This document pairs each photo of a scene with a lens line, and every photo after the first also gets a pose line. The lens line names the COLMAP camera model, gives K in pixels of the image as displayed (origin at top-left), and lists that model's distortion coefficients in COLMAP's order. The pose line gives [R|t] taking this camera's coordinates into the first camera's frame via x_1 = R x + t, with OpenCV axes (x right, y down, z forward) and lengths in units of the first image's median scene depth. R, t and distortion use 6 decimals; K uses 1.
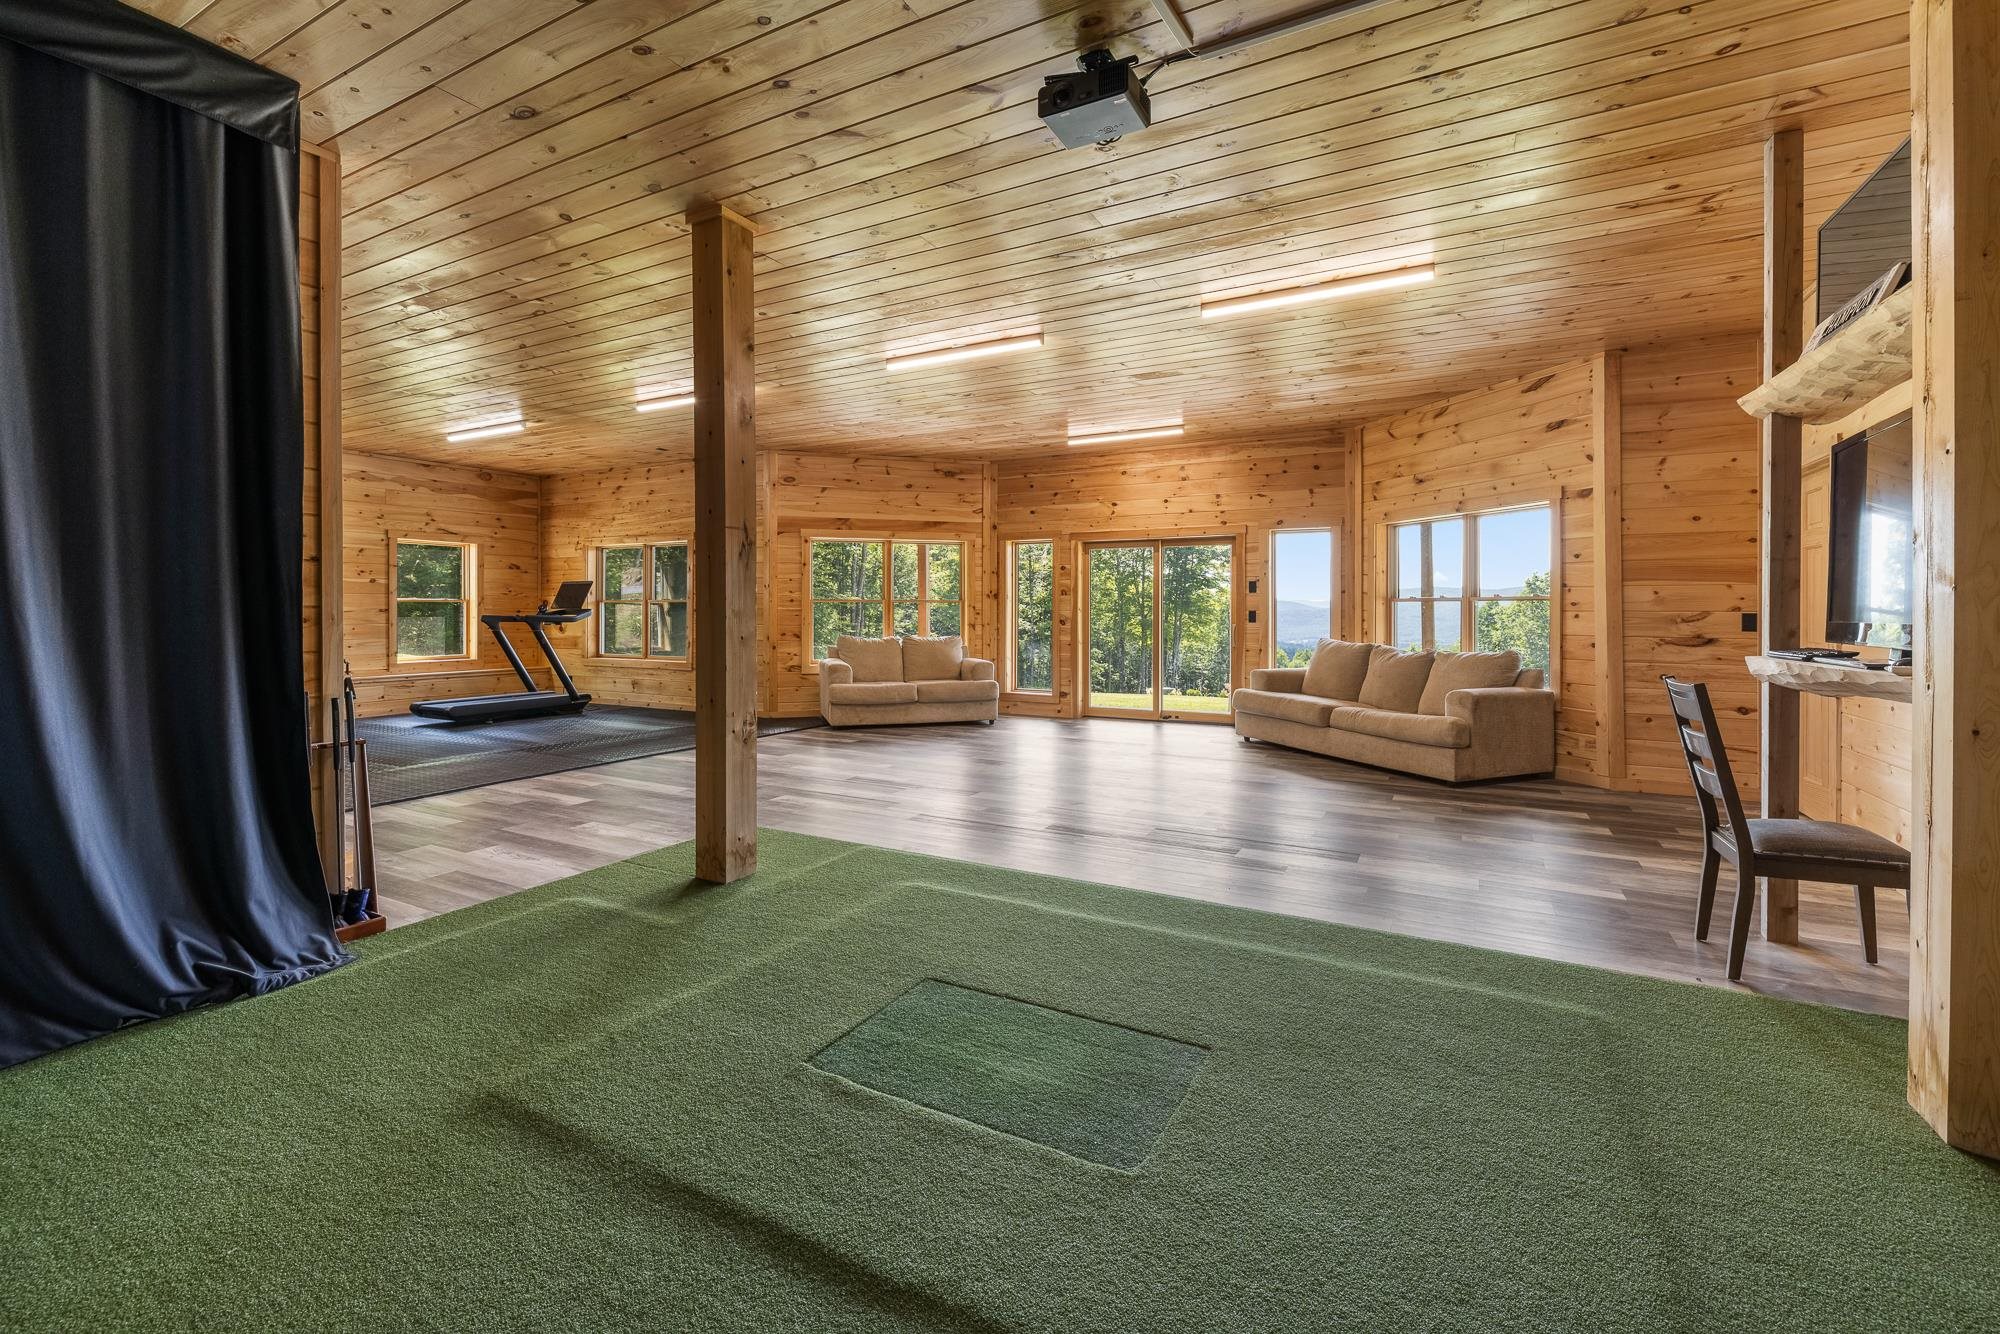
lens RADIAL K [[849.6, 0, 992.8], [0, 849.6, 627.9], [0, 0, 1]] dist [0.000038, -0.000006]
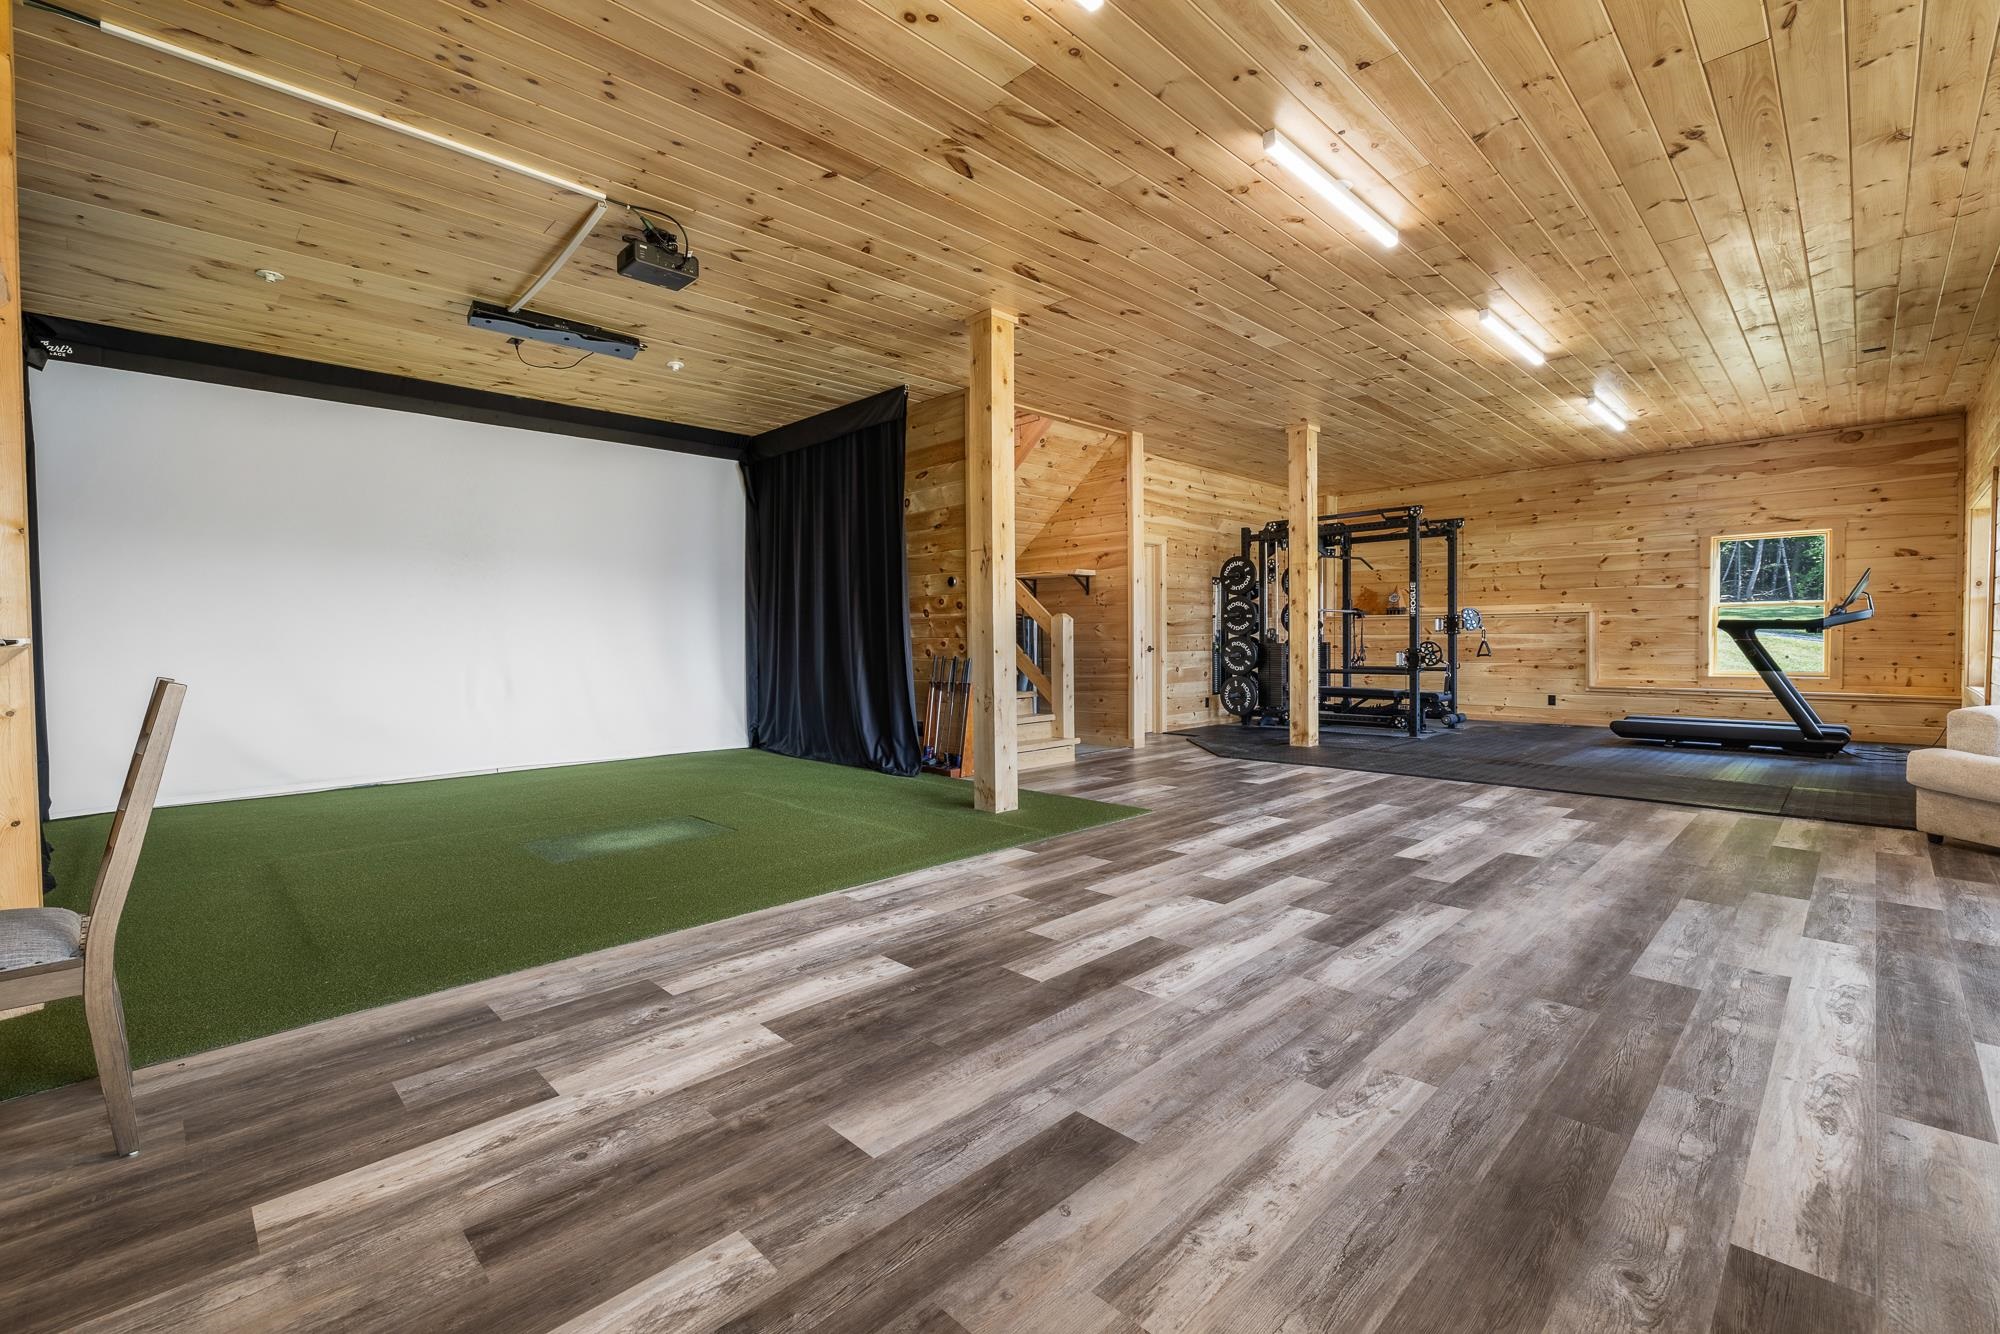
lens RADIAL K [[849.6, 0, 992.8], [0, 849.6, 627.9], [0, 0, 1]] dist [0.000038, -0.000006]
pose [[-0.298074, 0.003811, -0.954535, 0.361475], [-0.004288, 0.999977, 0.005332, -0.010118], [0.954533, 0.005683, -0.298051, 0.515350]]
